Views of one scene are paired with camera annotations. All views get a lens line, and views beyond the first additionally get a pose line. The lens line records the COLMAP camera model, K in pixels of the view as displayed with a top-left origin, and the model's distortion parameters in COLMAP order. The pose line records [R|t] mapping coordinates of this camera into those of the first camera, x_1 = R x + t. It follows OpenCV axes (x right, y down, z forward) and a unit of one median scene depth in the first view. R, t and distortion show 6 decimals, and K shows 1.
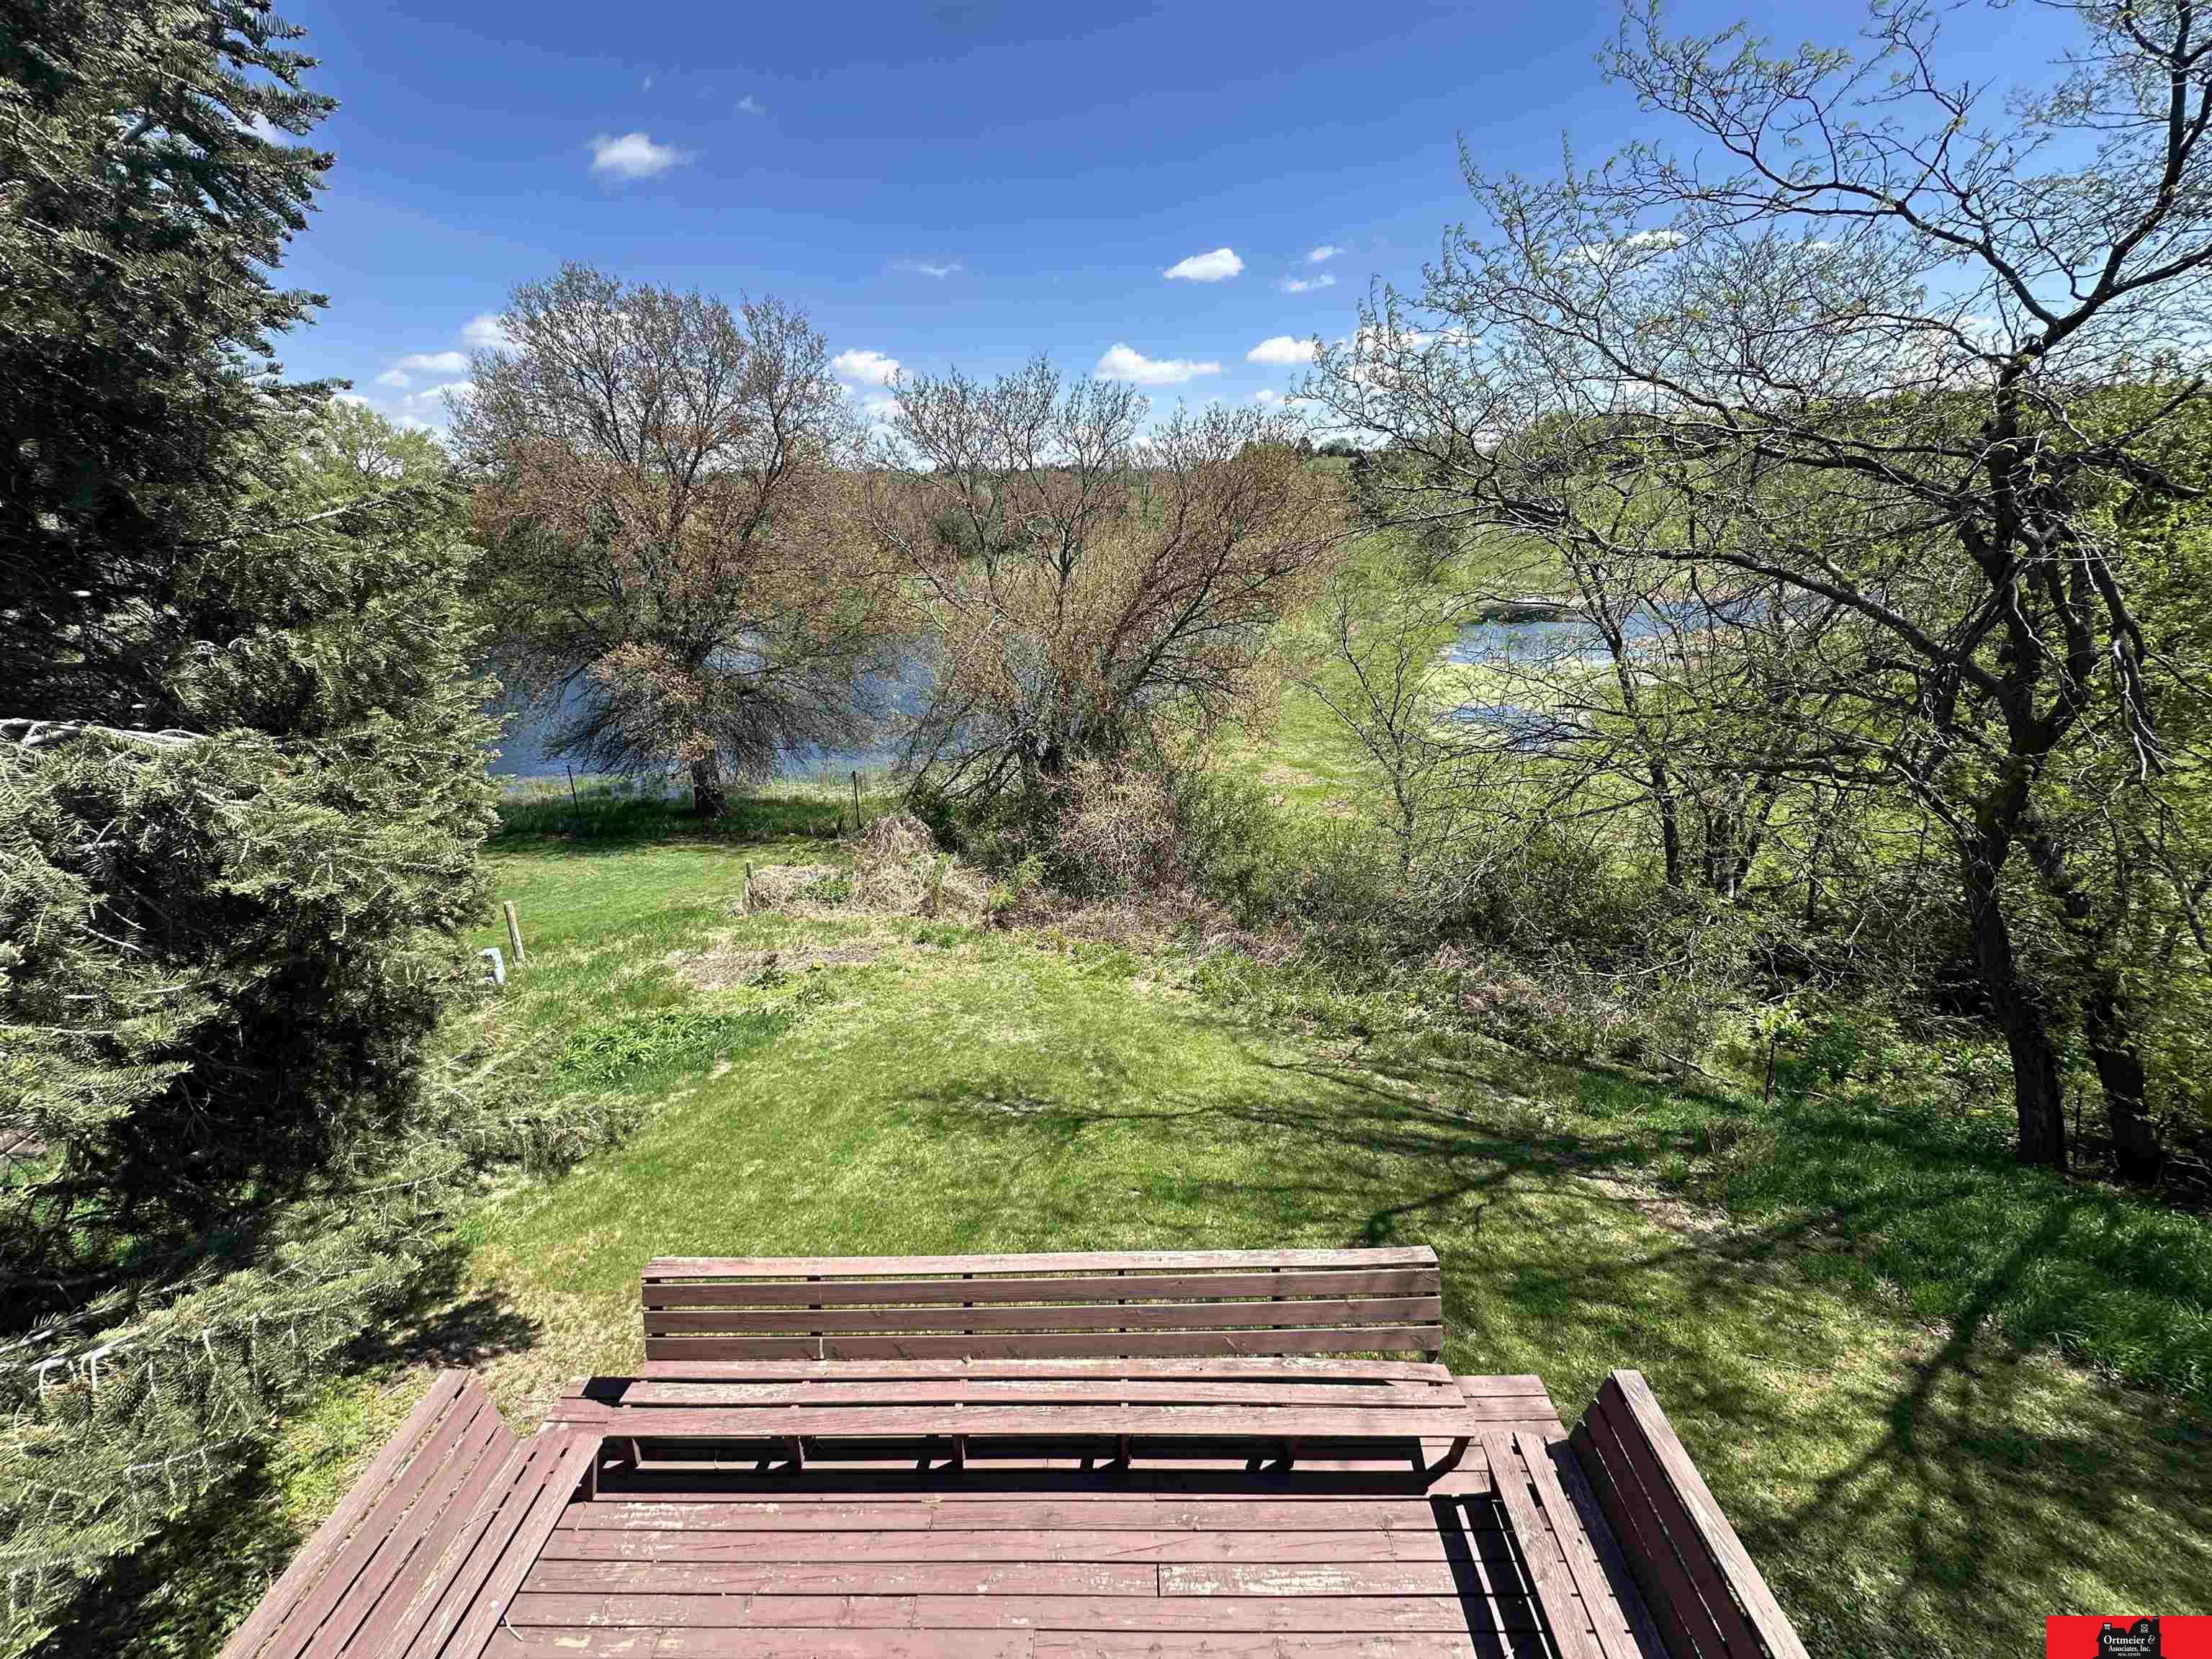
lens RADIAL K [[871.0, 0, 1092.0], [0, 871.0, 833.1], [0, 0, 1]] dist [-0.001682, -0.000122]
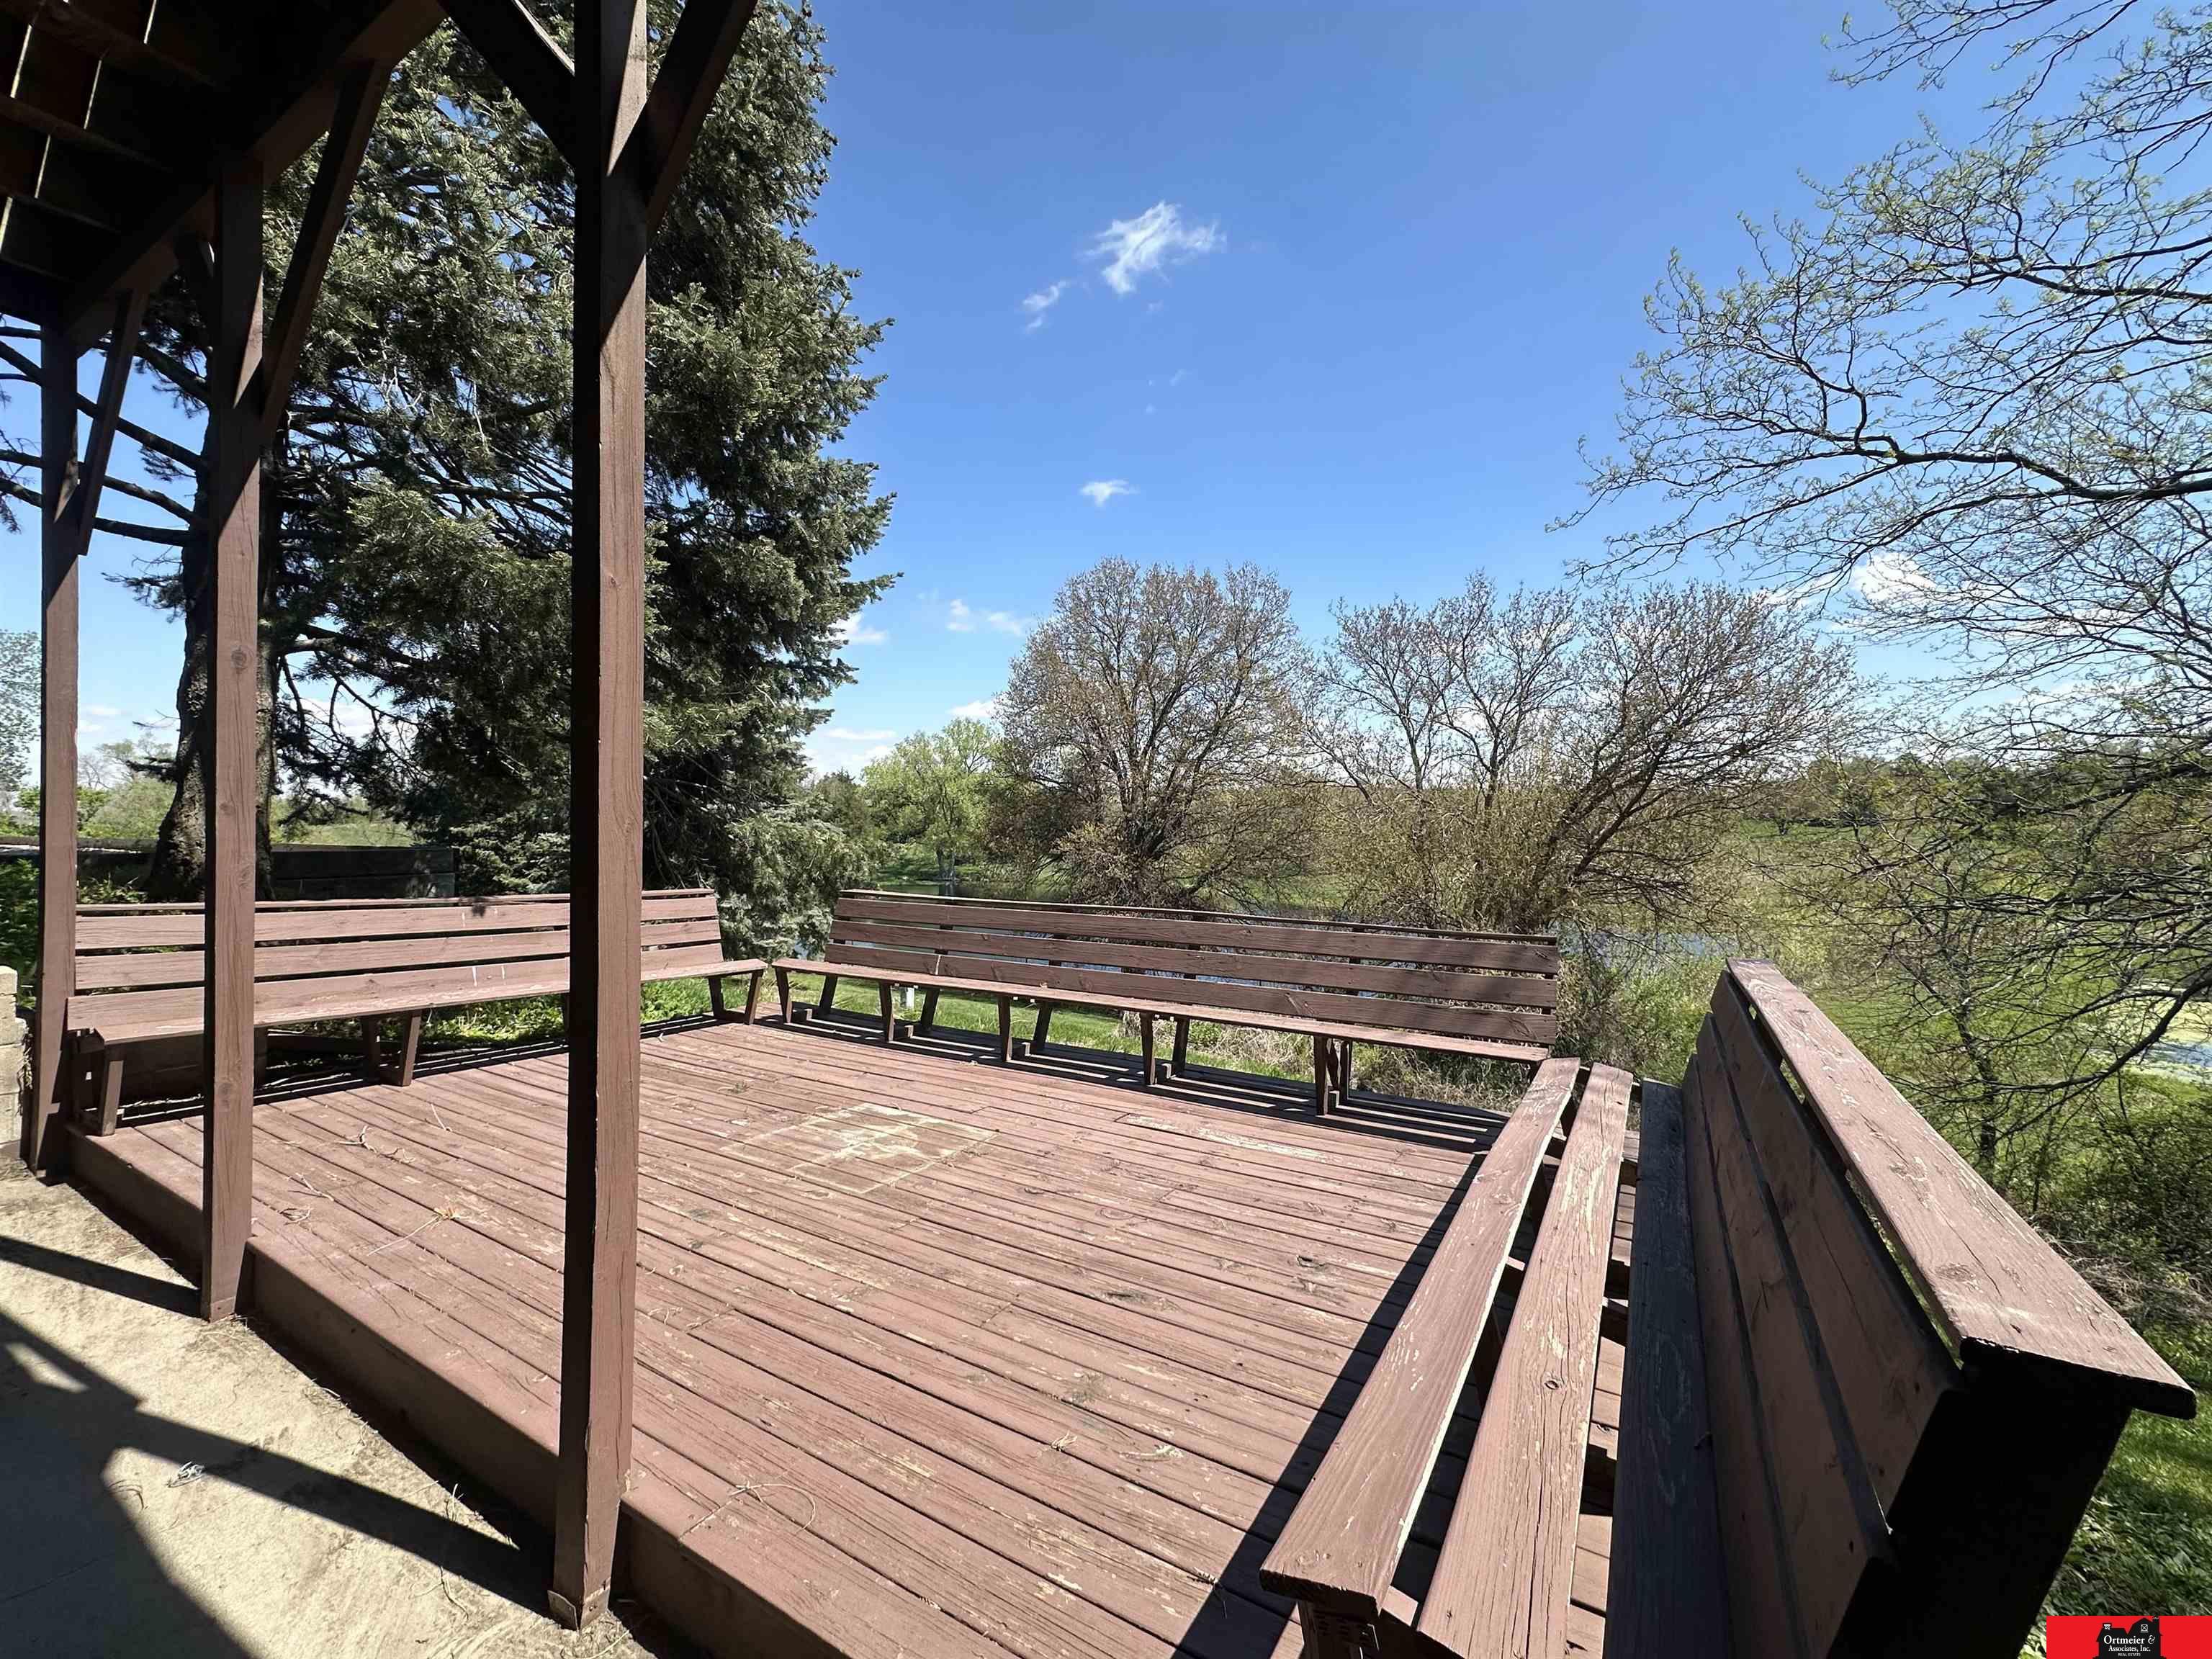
lens RADIAL K [[901.6, 0, 1107.7], [0, 901.6, 841.6], [0, 0, 1]] dist [-0.024030, 0.006622]
pose [[0.870715, 0.034406, -0.490584, 0.472002], [-0.198002, 0.937652, -0.285665, 0.774134], [0.450168, 0.345869, 0.823240, 0.094692]]
